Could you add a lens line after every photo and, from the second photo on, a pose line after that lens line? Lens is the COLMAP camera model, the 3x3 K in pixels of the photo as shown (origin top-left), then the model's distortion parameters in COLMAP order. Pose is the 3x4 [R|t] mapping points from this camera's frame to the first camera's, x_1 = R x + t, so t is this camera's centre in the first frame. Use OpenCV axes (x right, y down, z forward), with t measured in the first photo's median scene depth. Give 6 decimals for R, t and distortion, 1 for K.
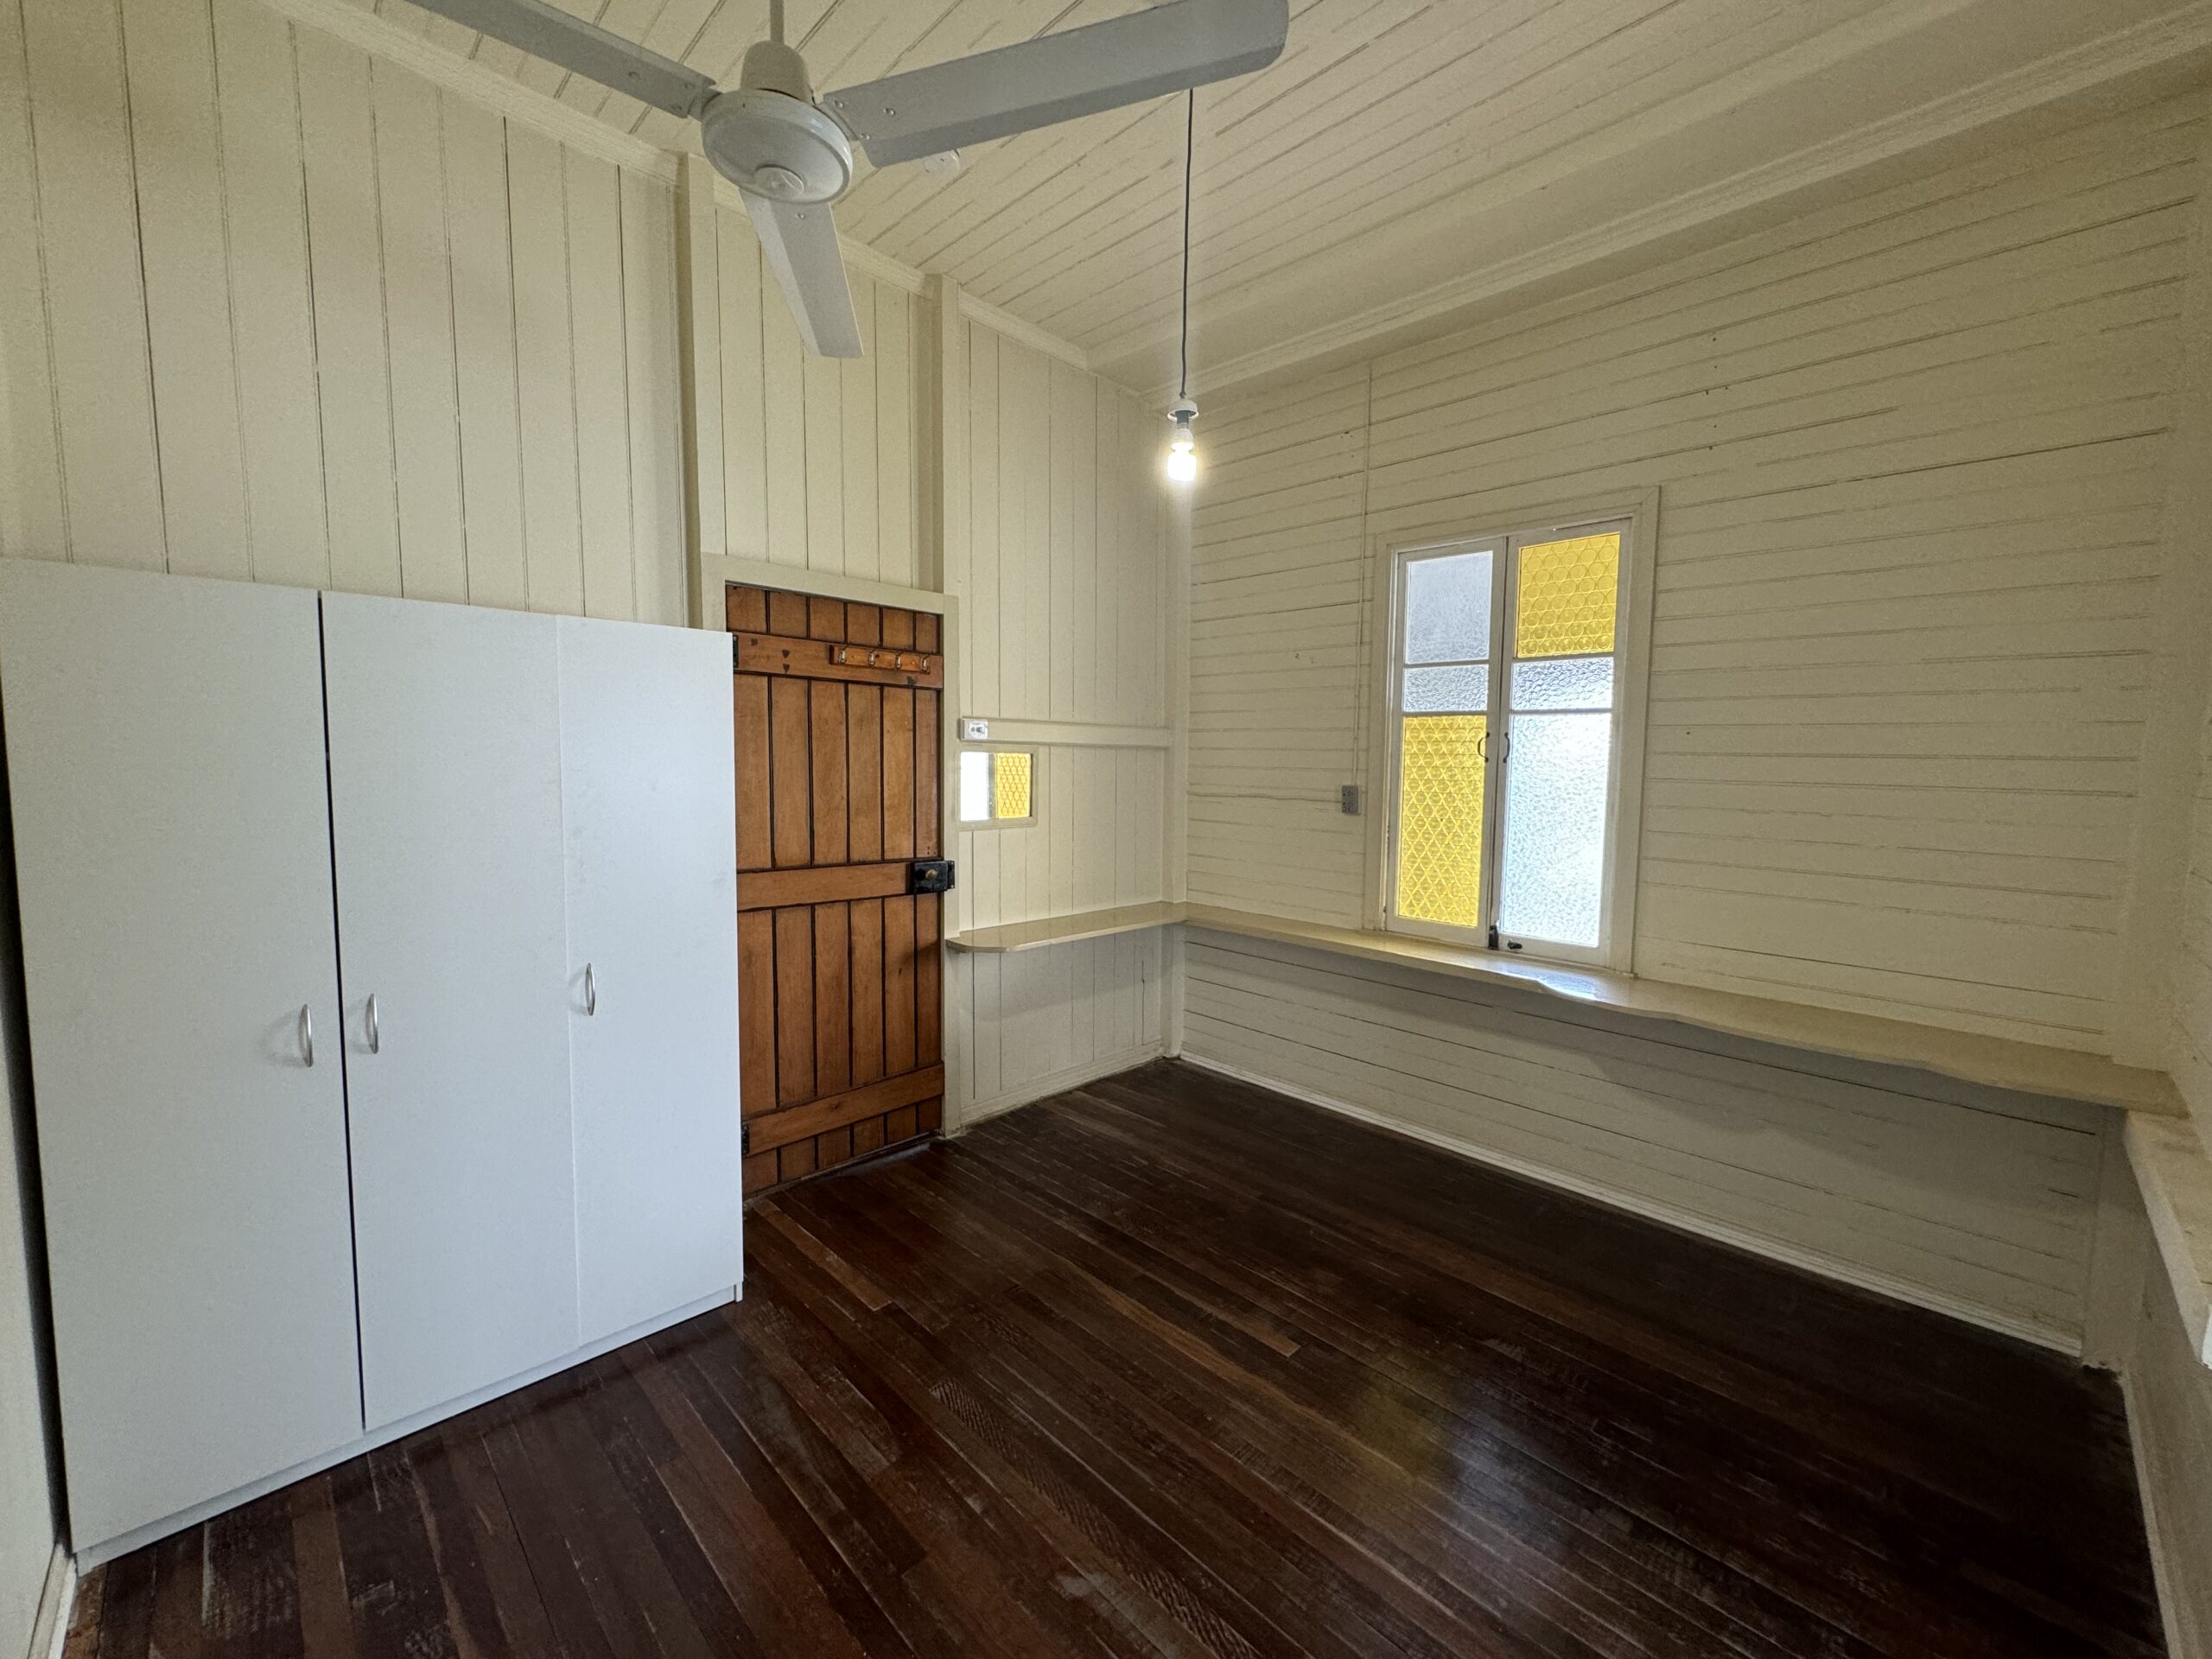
lens RADIAL K [[891.6, 0, 1104.1], [0, 891.6, 826.6], [0, 0, 1]] dist [0.002226, 0.000882]
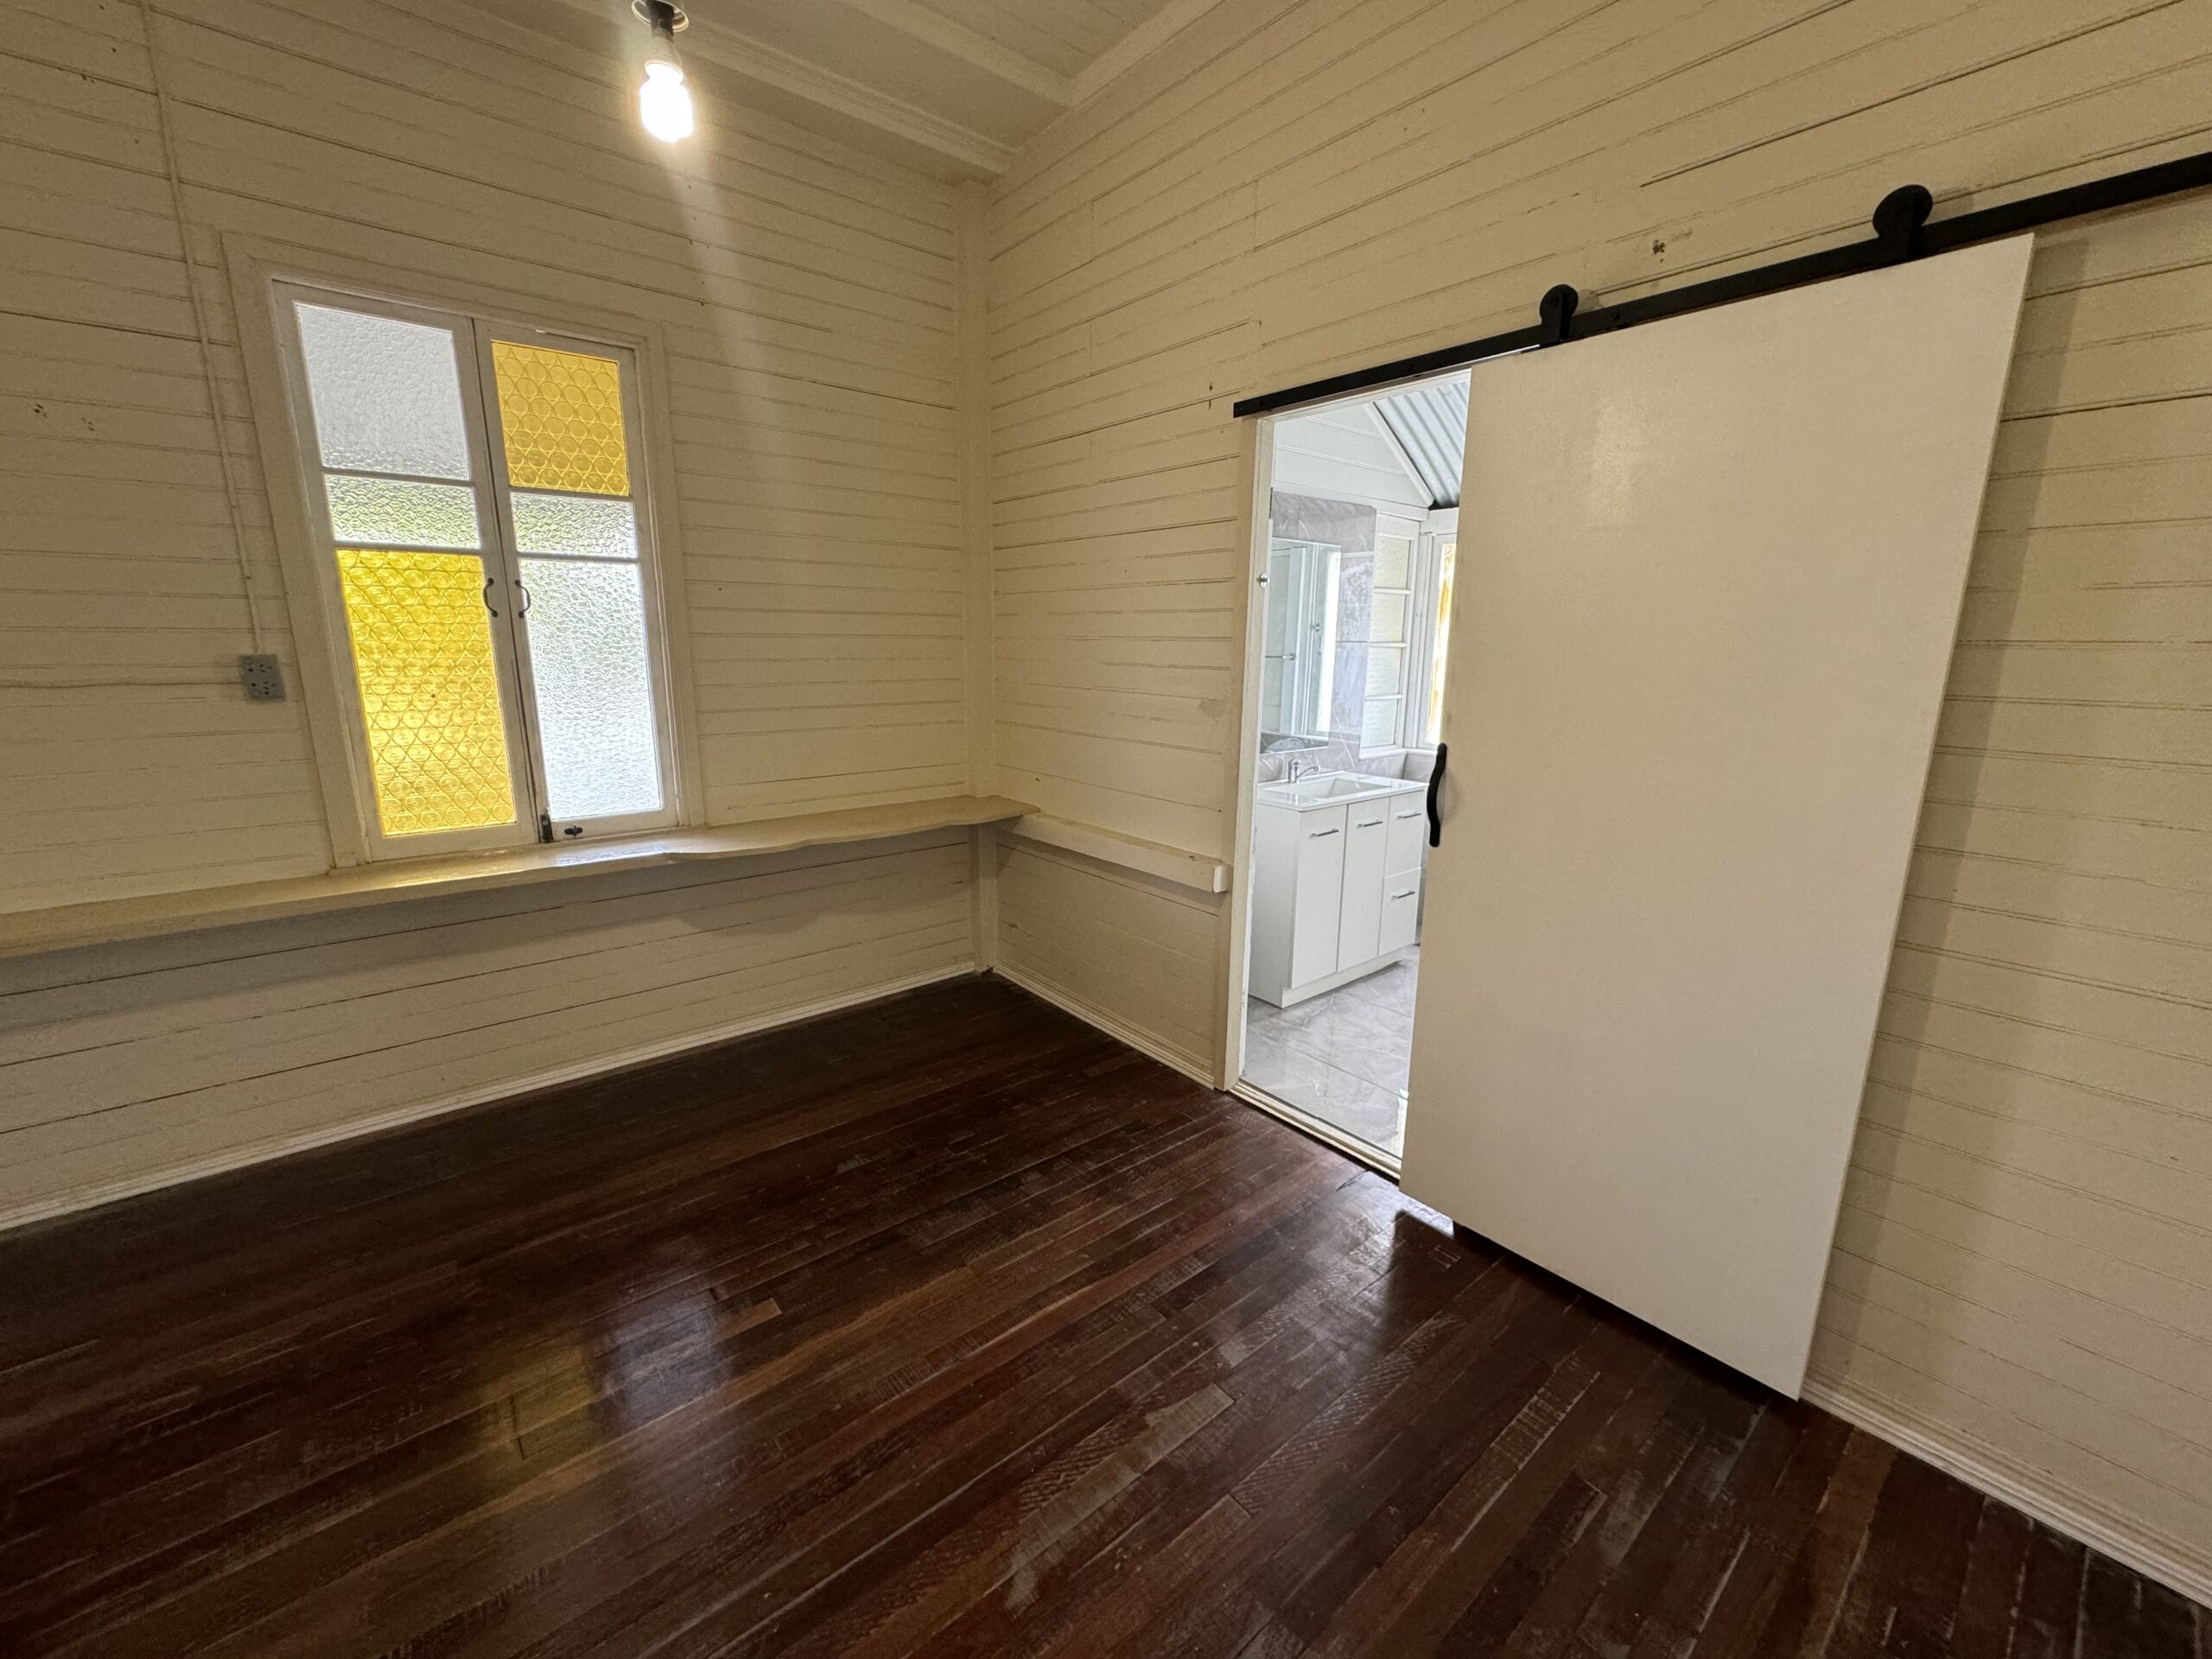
lens RADIAL K [[891.6, 0, 1101.0], [0, 891.6, 826.3], [0, 0, 1]] dist [0.002226, 0.000882]
pose [[0.090740, -0.224699, 0.970194, -0.367340], [0.074525, 0.973014, 0.218382, -0.025984], [-0.993082, 0.052488, 0.105037, 0.417631]]
